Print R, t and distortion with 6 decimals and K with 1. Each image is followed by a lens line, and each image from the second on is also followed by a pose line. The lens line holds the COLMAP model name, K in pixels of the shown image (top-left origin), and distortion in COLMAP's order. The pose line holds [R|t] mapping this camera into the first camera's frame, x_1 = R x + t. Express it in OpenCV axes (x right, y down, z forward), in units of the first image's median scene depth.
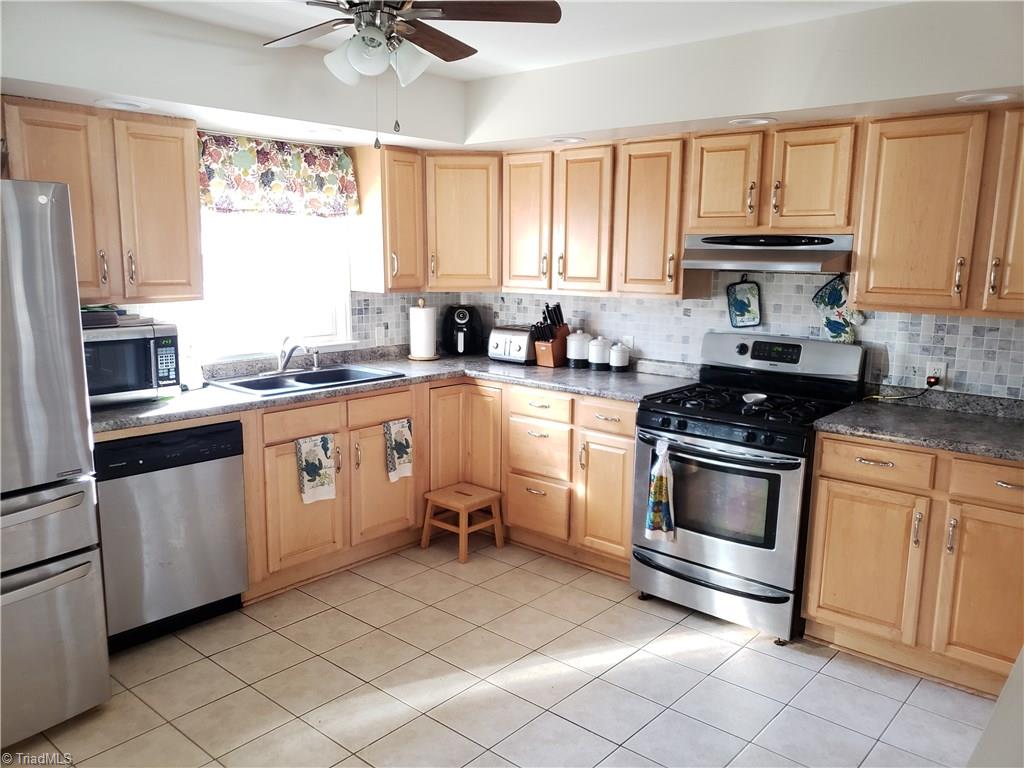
lens RADIAL K [[801.7, 0, 515.7], [0, 801.7, 401.6], [0, 0, 1]] dist [0.125022, -0.216028]
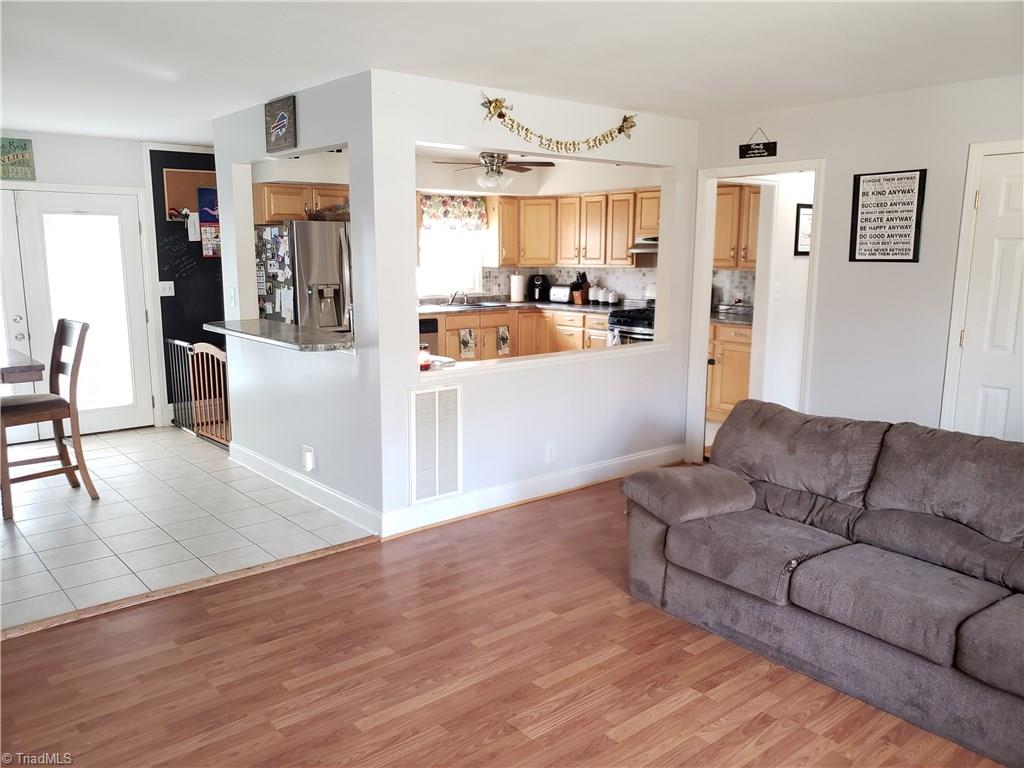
lens RADIAL K [[801.7, 0, 515.7], [0, 801.7, 401.6], [0, 0, 1]] dist [0.125022, -0.216028]
pose [[0.988486, 0.018613, -0.150162, 0.213322], [-0.018667, 0.999825, 0.001050, 0.224526], [0.150156, 0.001765, 0.988661, -1.115391]]
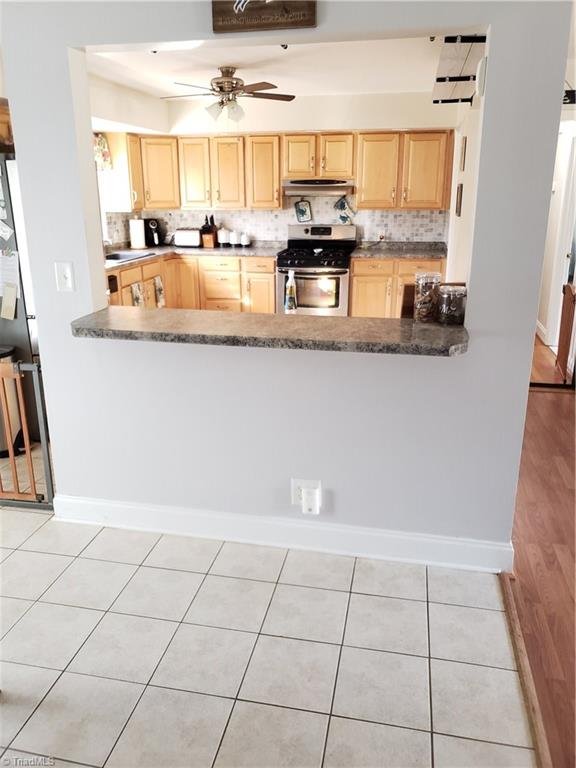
lens RADIAL K [[601.3, 0, 286.6], [0, 601.3, 367.5], [0, 0, 1]] dist [0.125022, -0.216028]
pose [[0.877928, -0.153622, 0.453479, -0.596709], [0.105730, 0.985951, 0.129311, 0.087393], [-0.466973, -0.065579, 0.881837, -0.506125]]
